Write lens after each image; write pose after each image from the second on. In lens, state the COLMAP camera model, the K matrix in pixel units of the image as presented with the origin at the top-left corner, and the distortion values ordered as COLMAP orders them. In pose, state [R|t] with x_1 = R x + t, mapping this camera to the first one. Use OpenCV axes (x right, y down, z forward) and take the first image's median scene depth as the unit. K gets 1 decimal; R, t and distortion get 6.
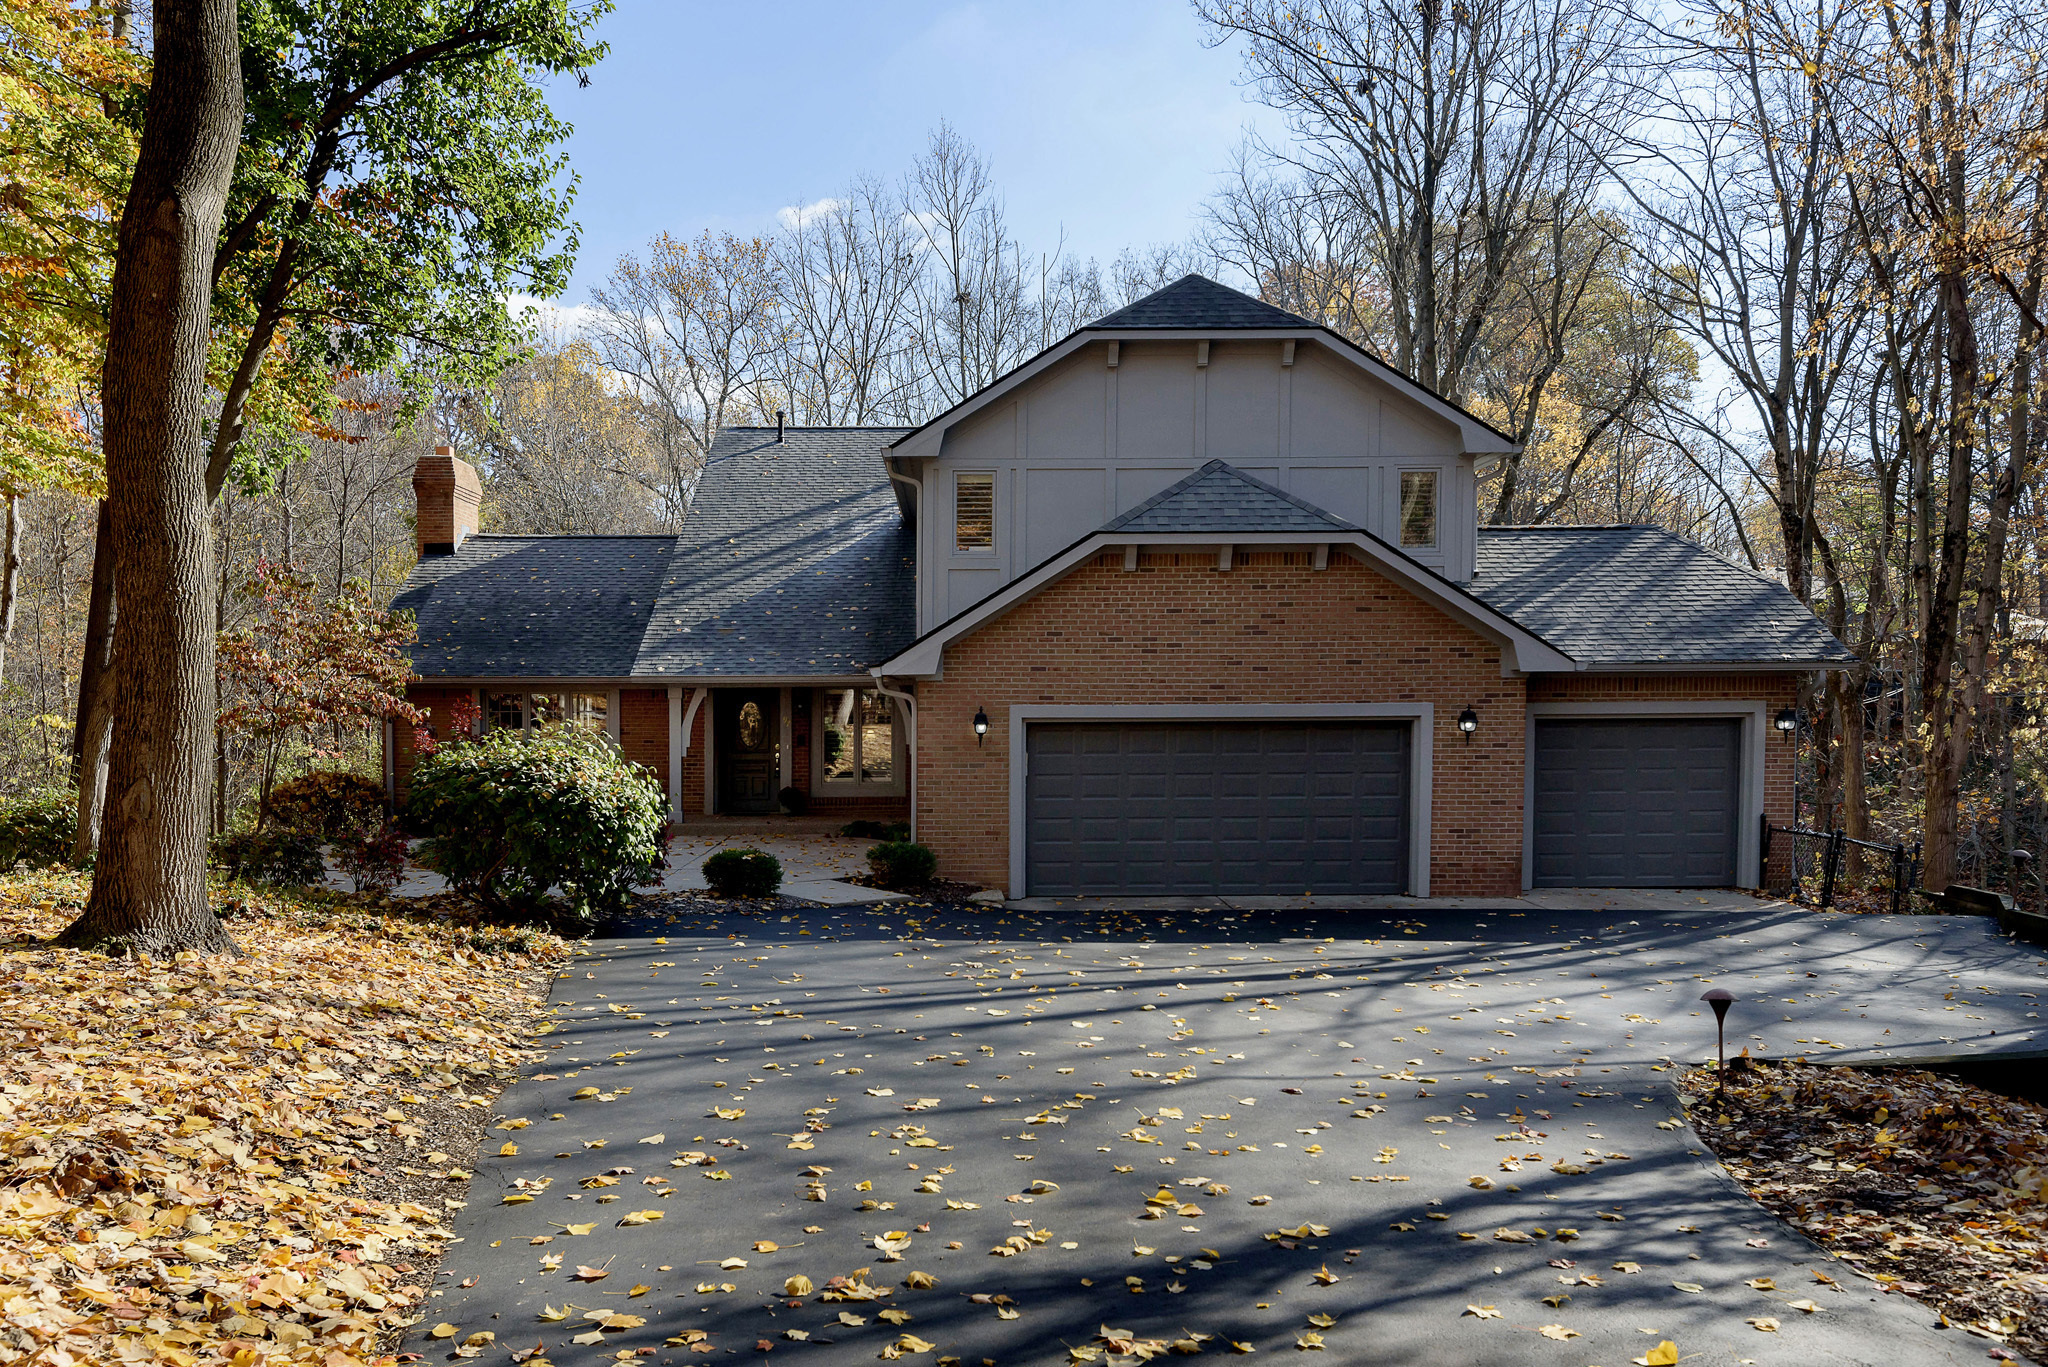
lens RADIAL K [[1555.2, 0, 1024.0], [0, 1555.2, 683.5], [0, 0, 1]] dist [0.000005, -0.000924]
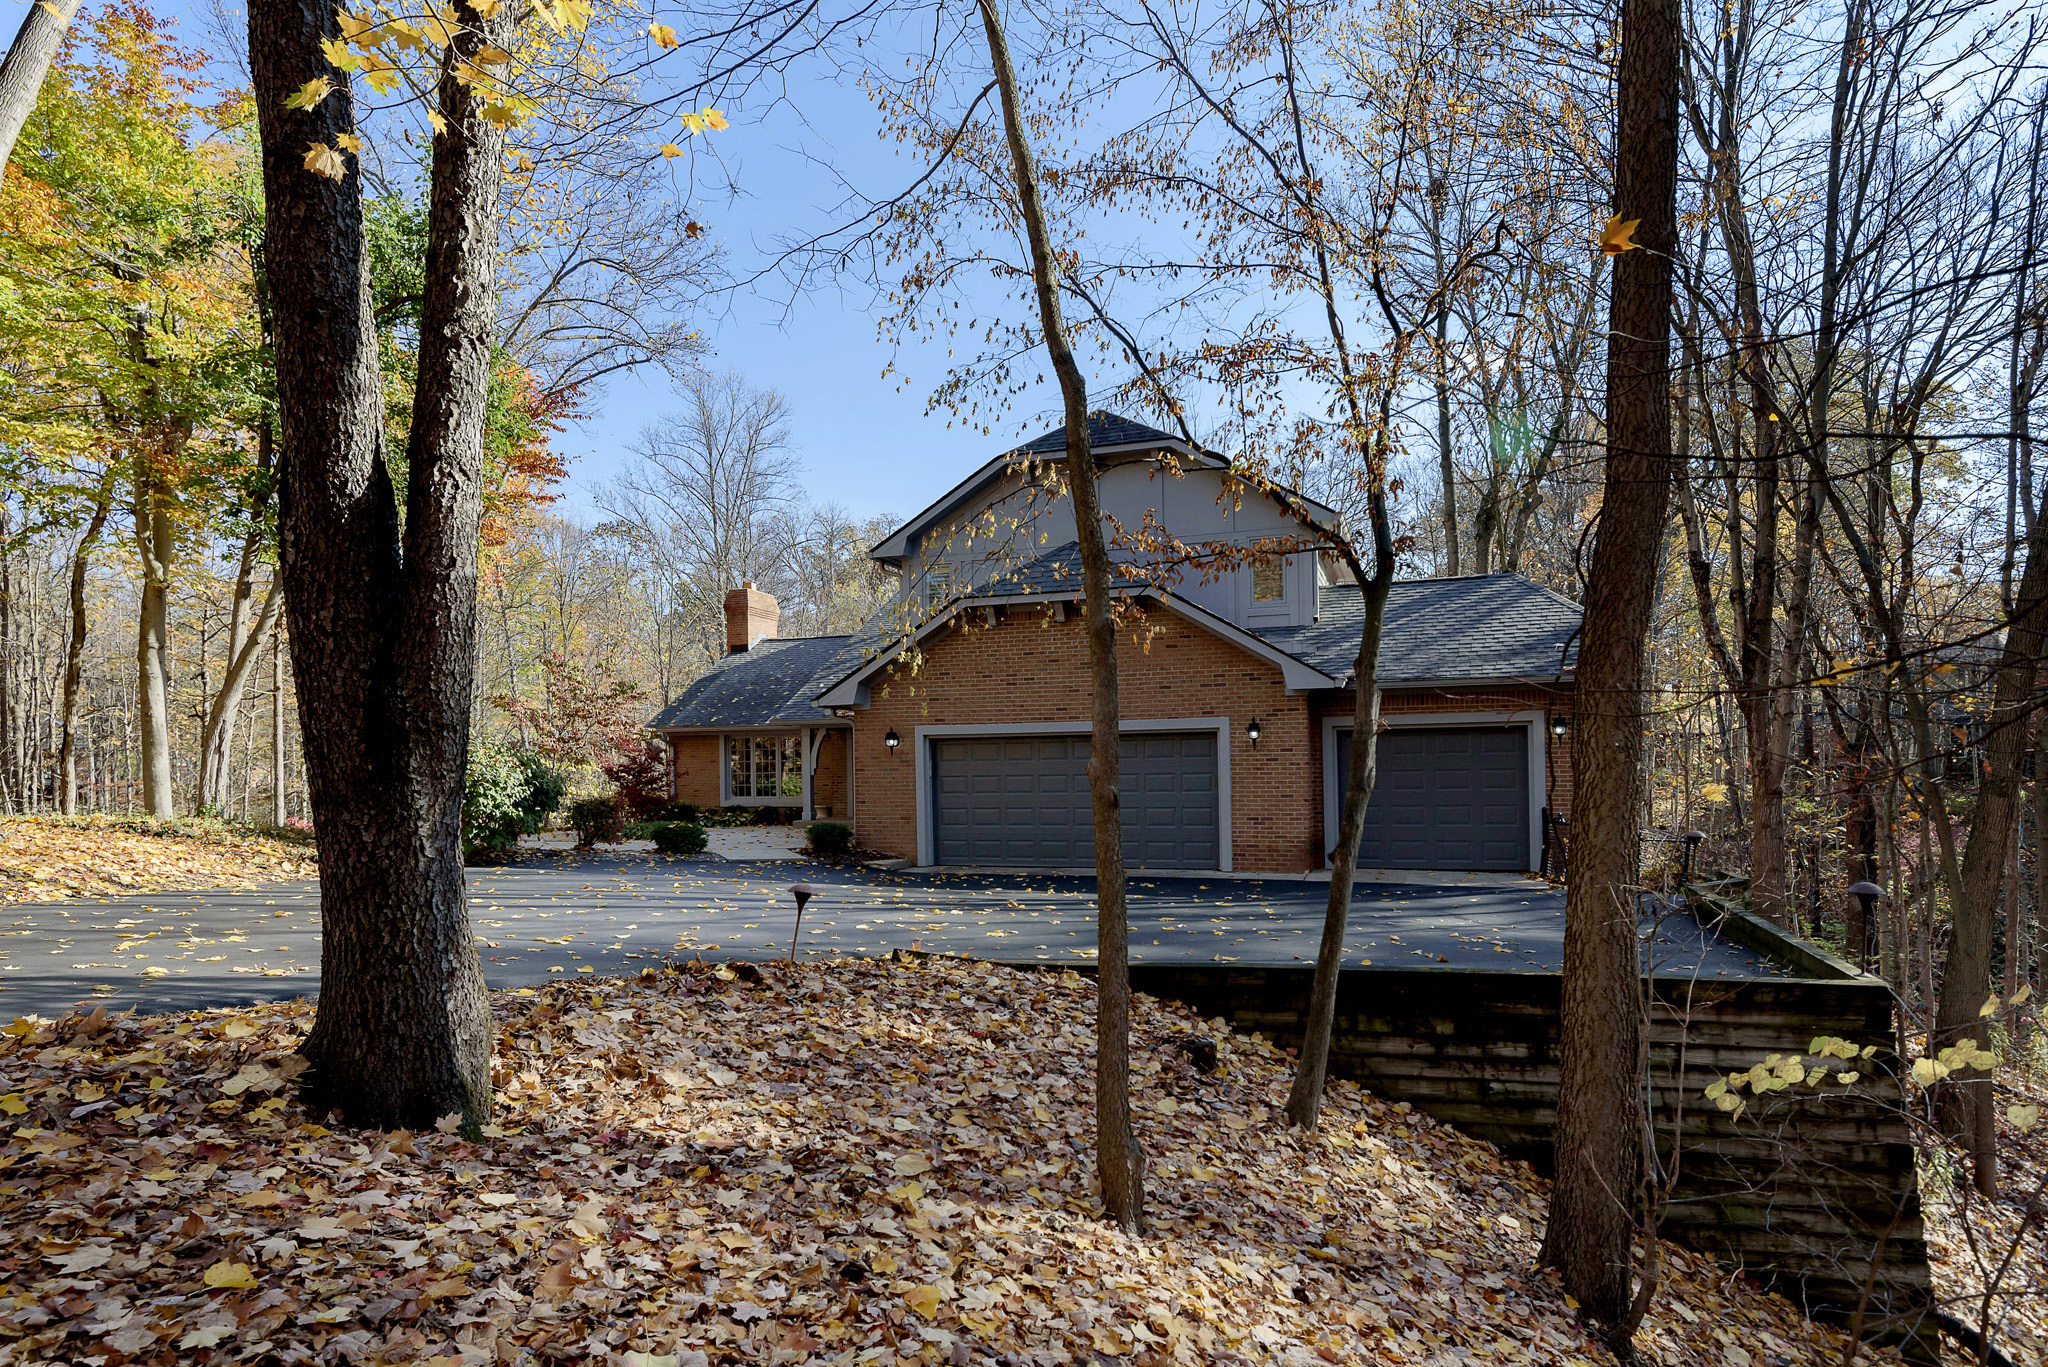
lens RADIAL K [[1110.0, 0, 1024.0], [0, 1110.0, 683.5], [0, 0, 1]] dist [-0.000015, -0.000011]
pose [[0.940896, -0.037475, -0.336615, 0.407372], [0.015194, 0.997530, -0.068583, 0.044143], [0.338354, 0.059415, 0.939141, 0.092311]]
